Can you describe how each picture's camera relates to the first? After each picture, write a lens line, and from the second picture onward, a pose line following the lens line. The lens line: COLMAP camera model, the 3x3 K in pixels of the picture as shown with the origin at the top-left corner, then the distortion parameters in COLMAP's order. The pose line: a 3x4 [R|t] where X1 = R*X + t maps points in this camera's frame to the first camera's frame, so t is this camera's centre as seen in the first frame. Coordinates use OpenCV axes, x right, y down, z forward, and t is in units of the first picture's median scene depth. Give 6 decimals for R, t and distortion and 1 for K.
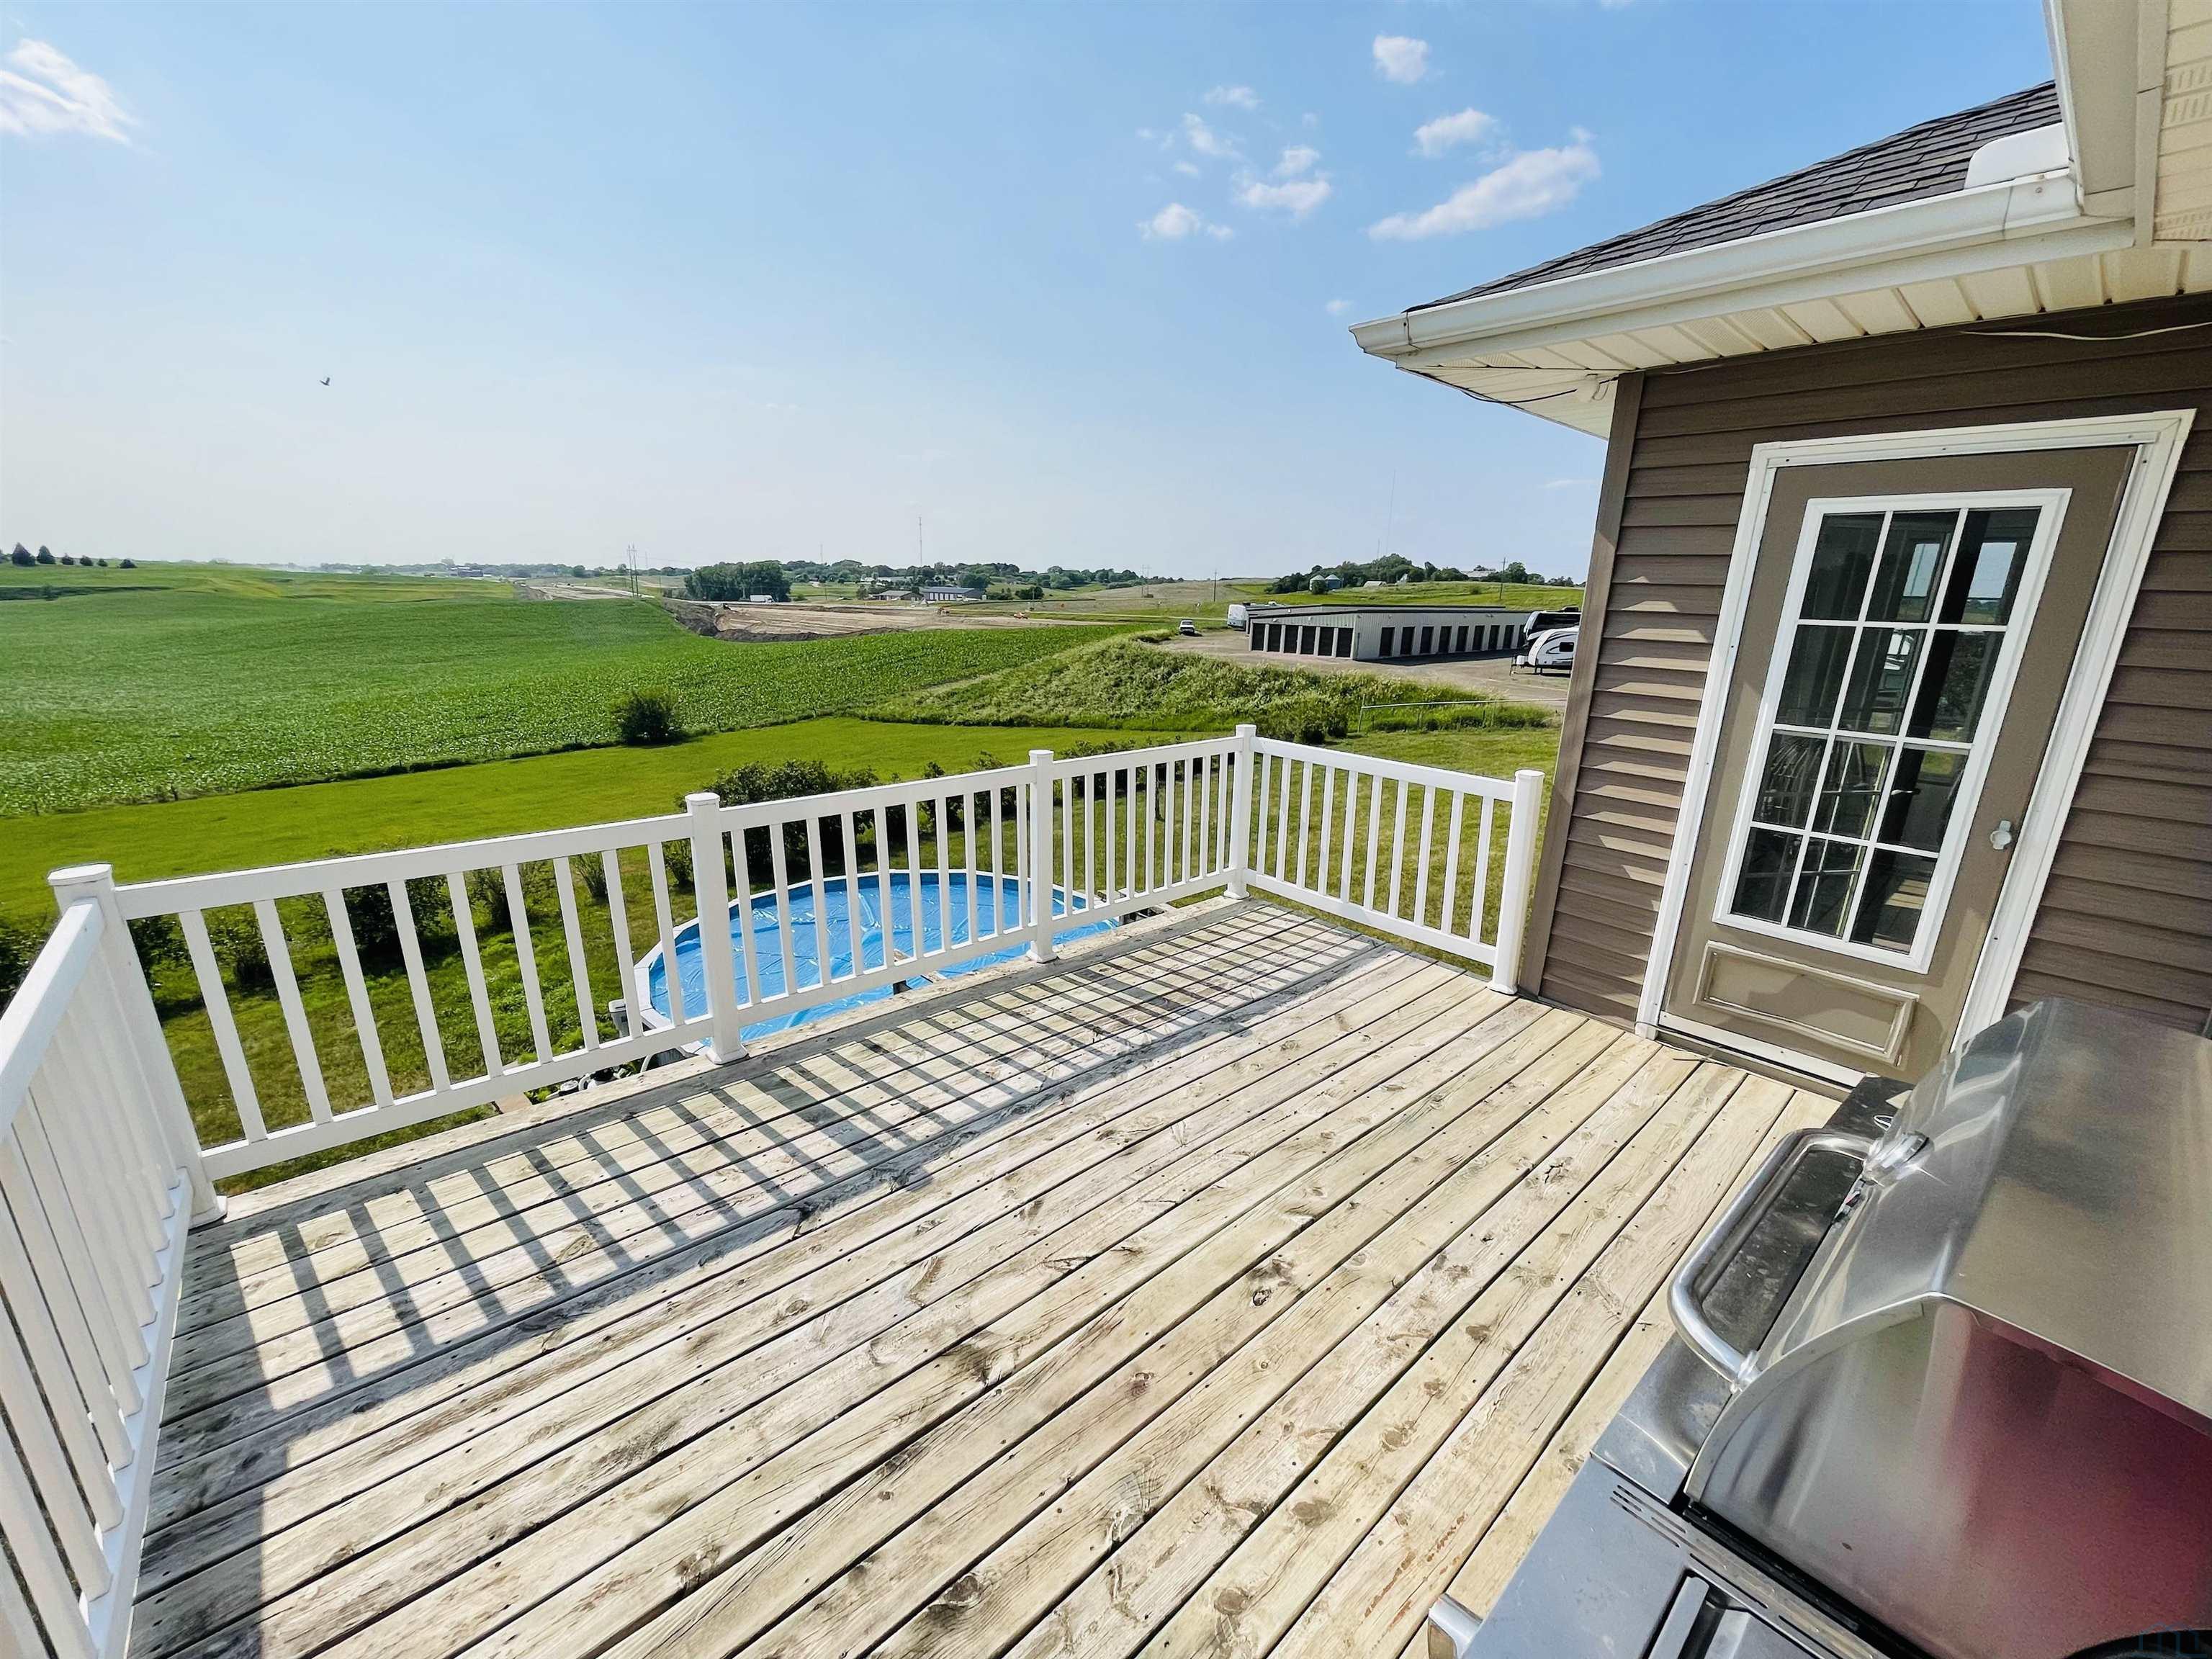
lens RADIAL K [[888.3, 0, 1097.6], [0, 888.3, 837.8], [0, 0, 1]] dist [-0.002820, -0.001112]
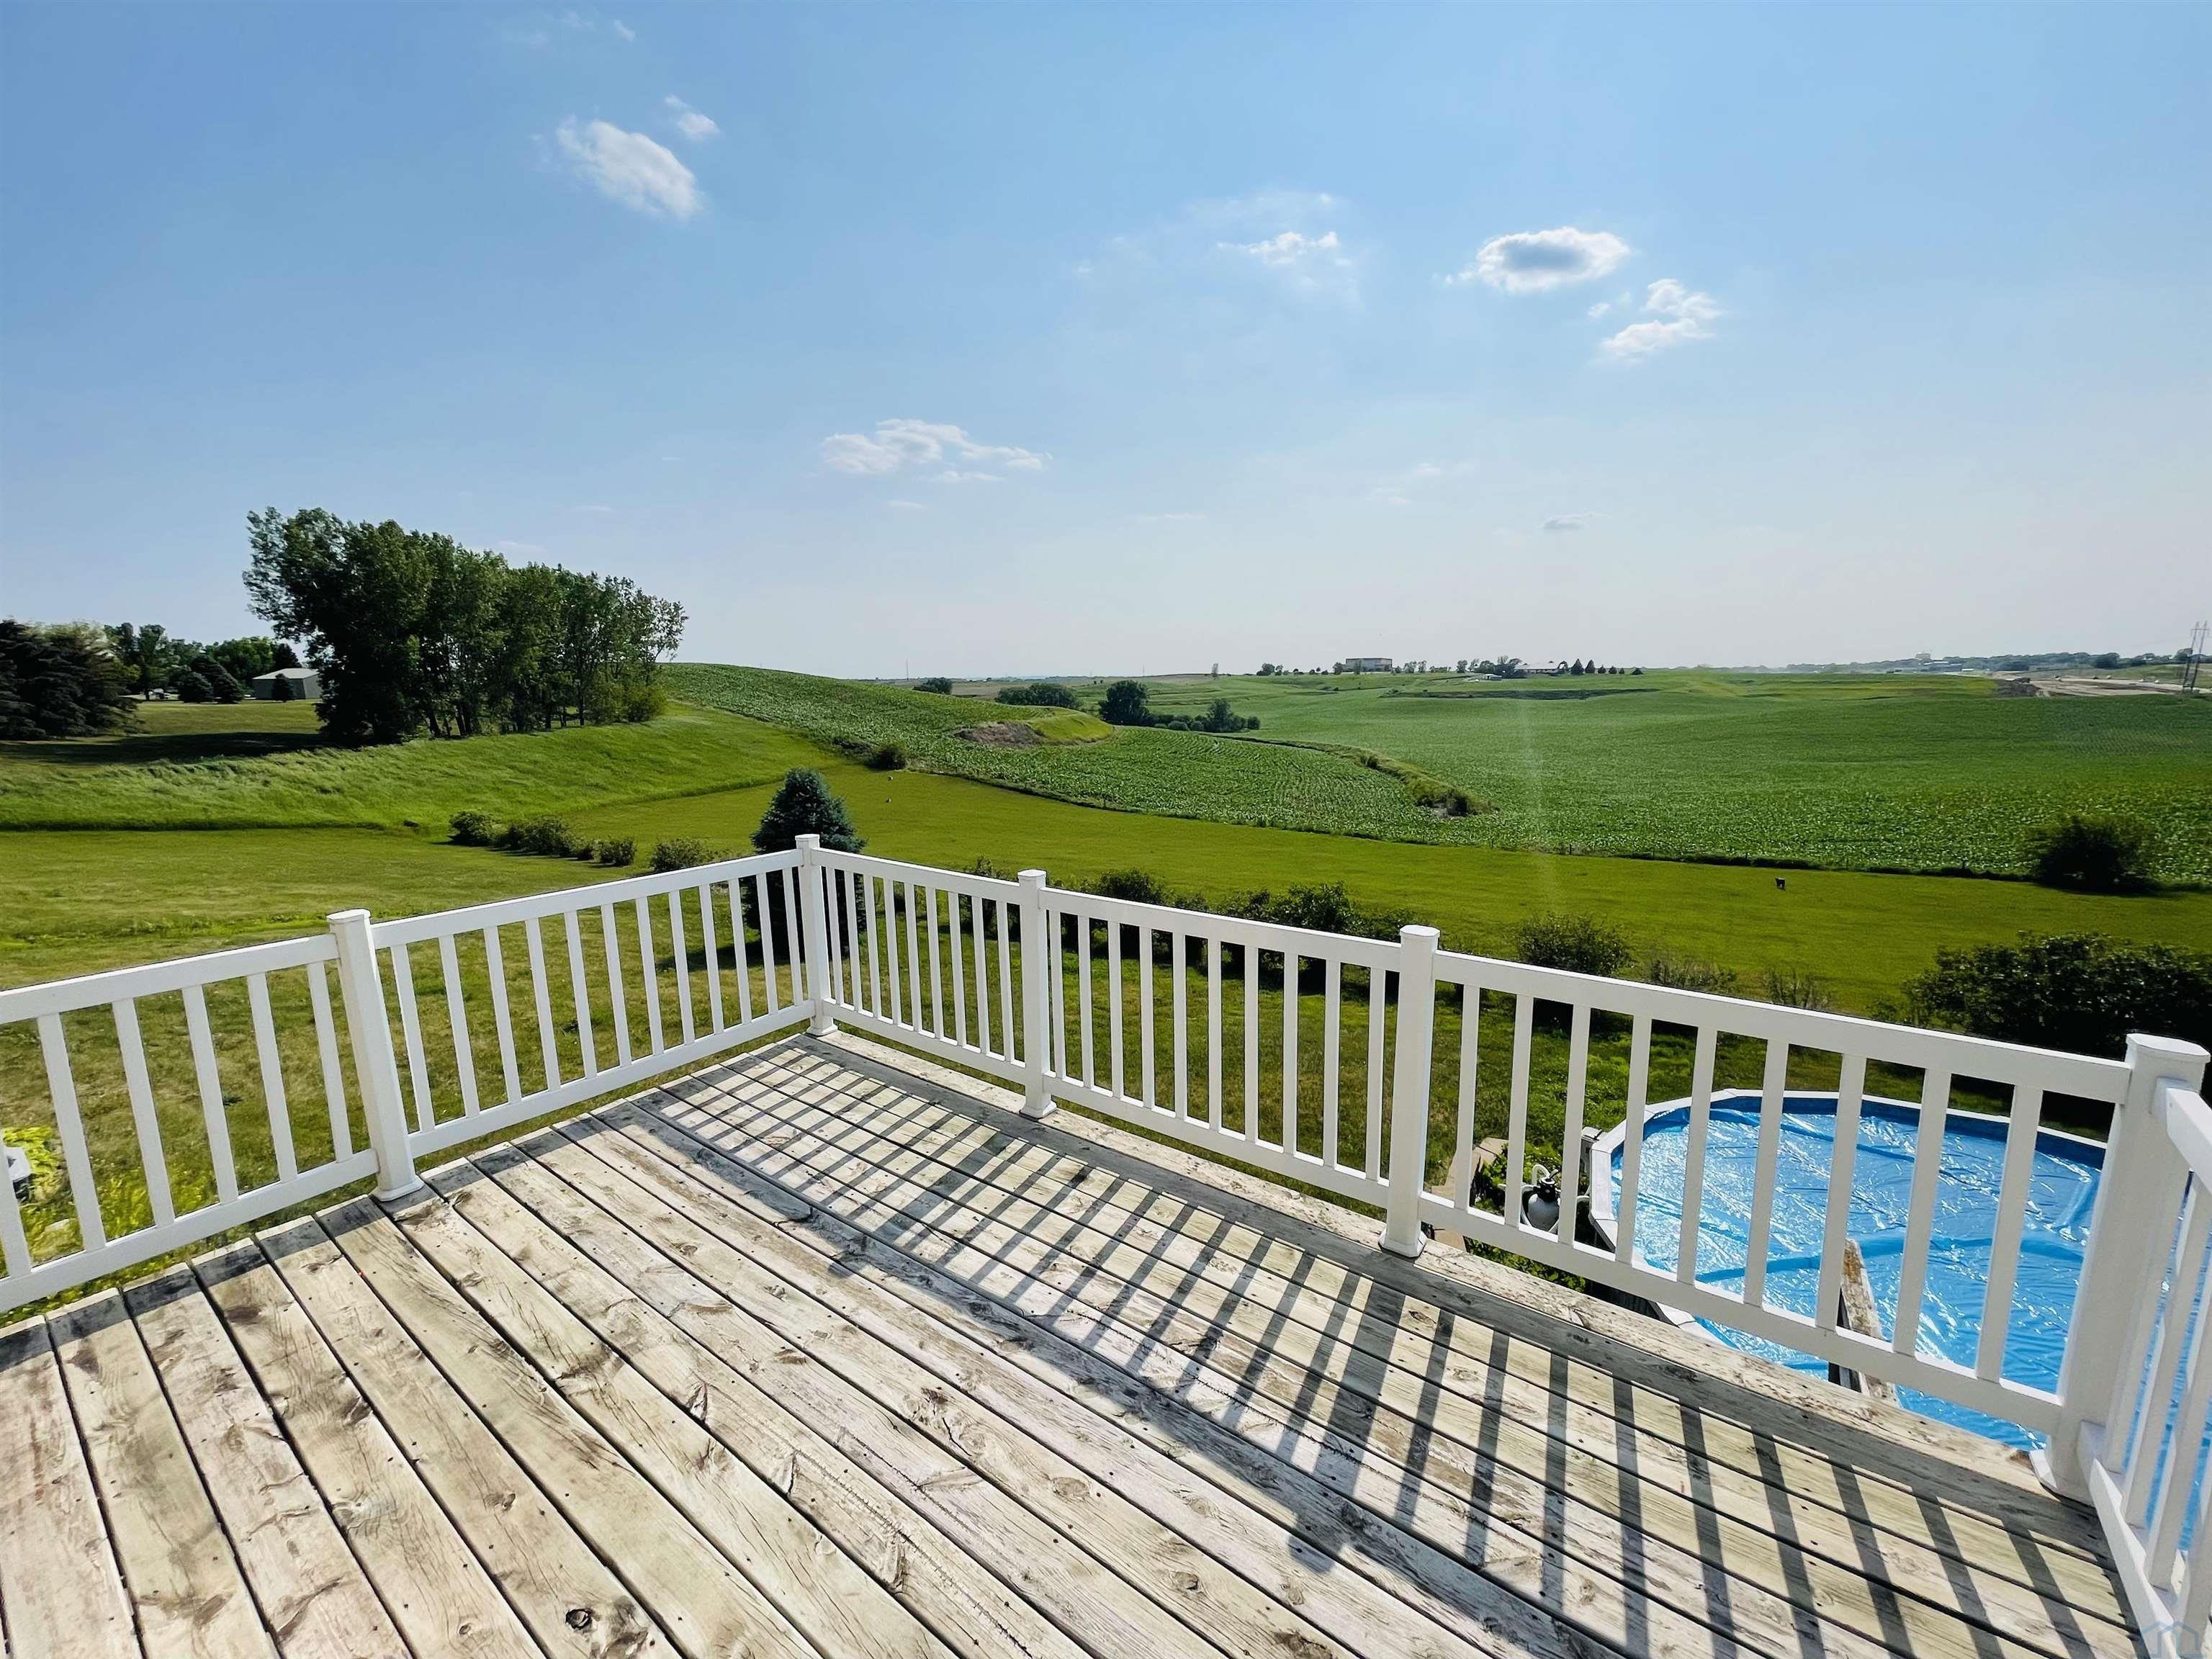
lens RADIAL K [[888.3, 0, 1088.1], [0, 888.3, 840.6], [0, 0, 1]] dist [-0.002820, -0.001112]
pose [[0.203349, 0.147524, -0.967929, 0.566659], [-0.246209, 0.964522, 0.095280, -0.182900], [0.947645, 0.218938, 0.232456, 0.690476]]
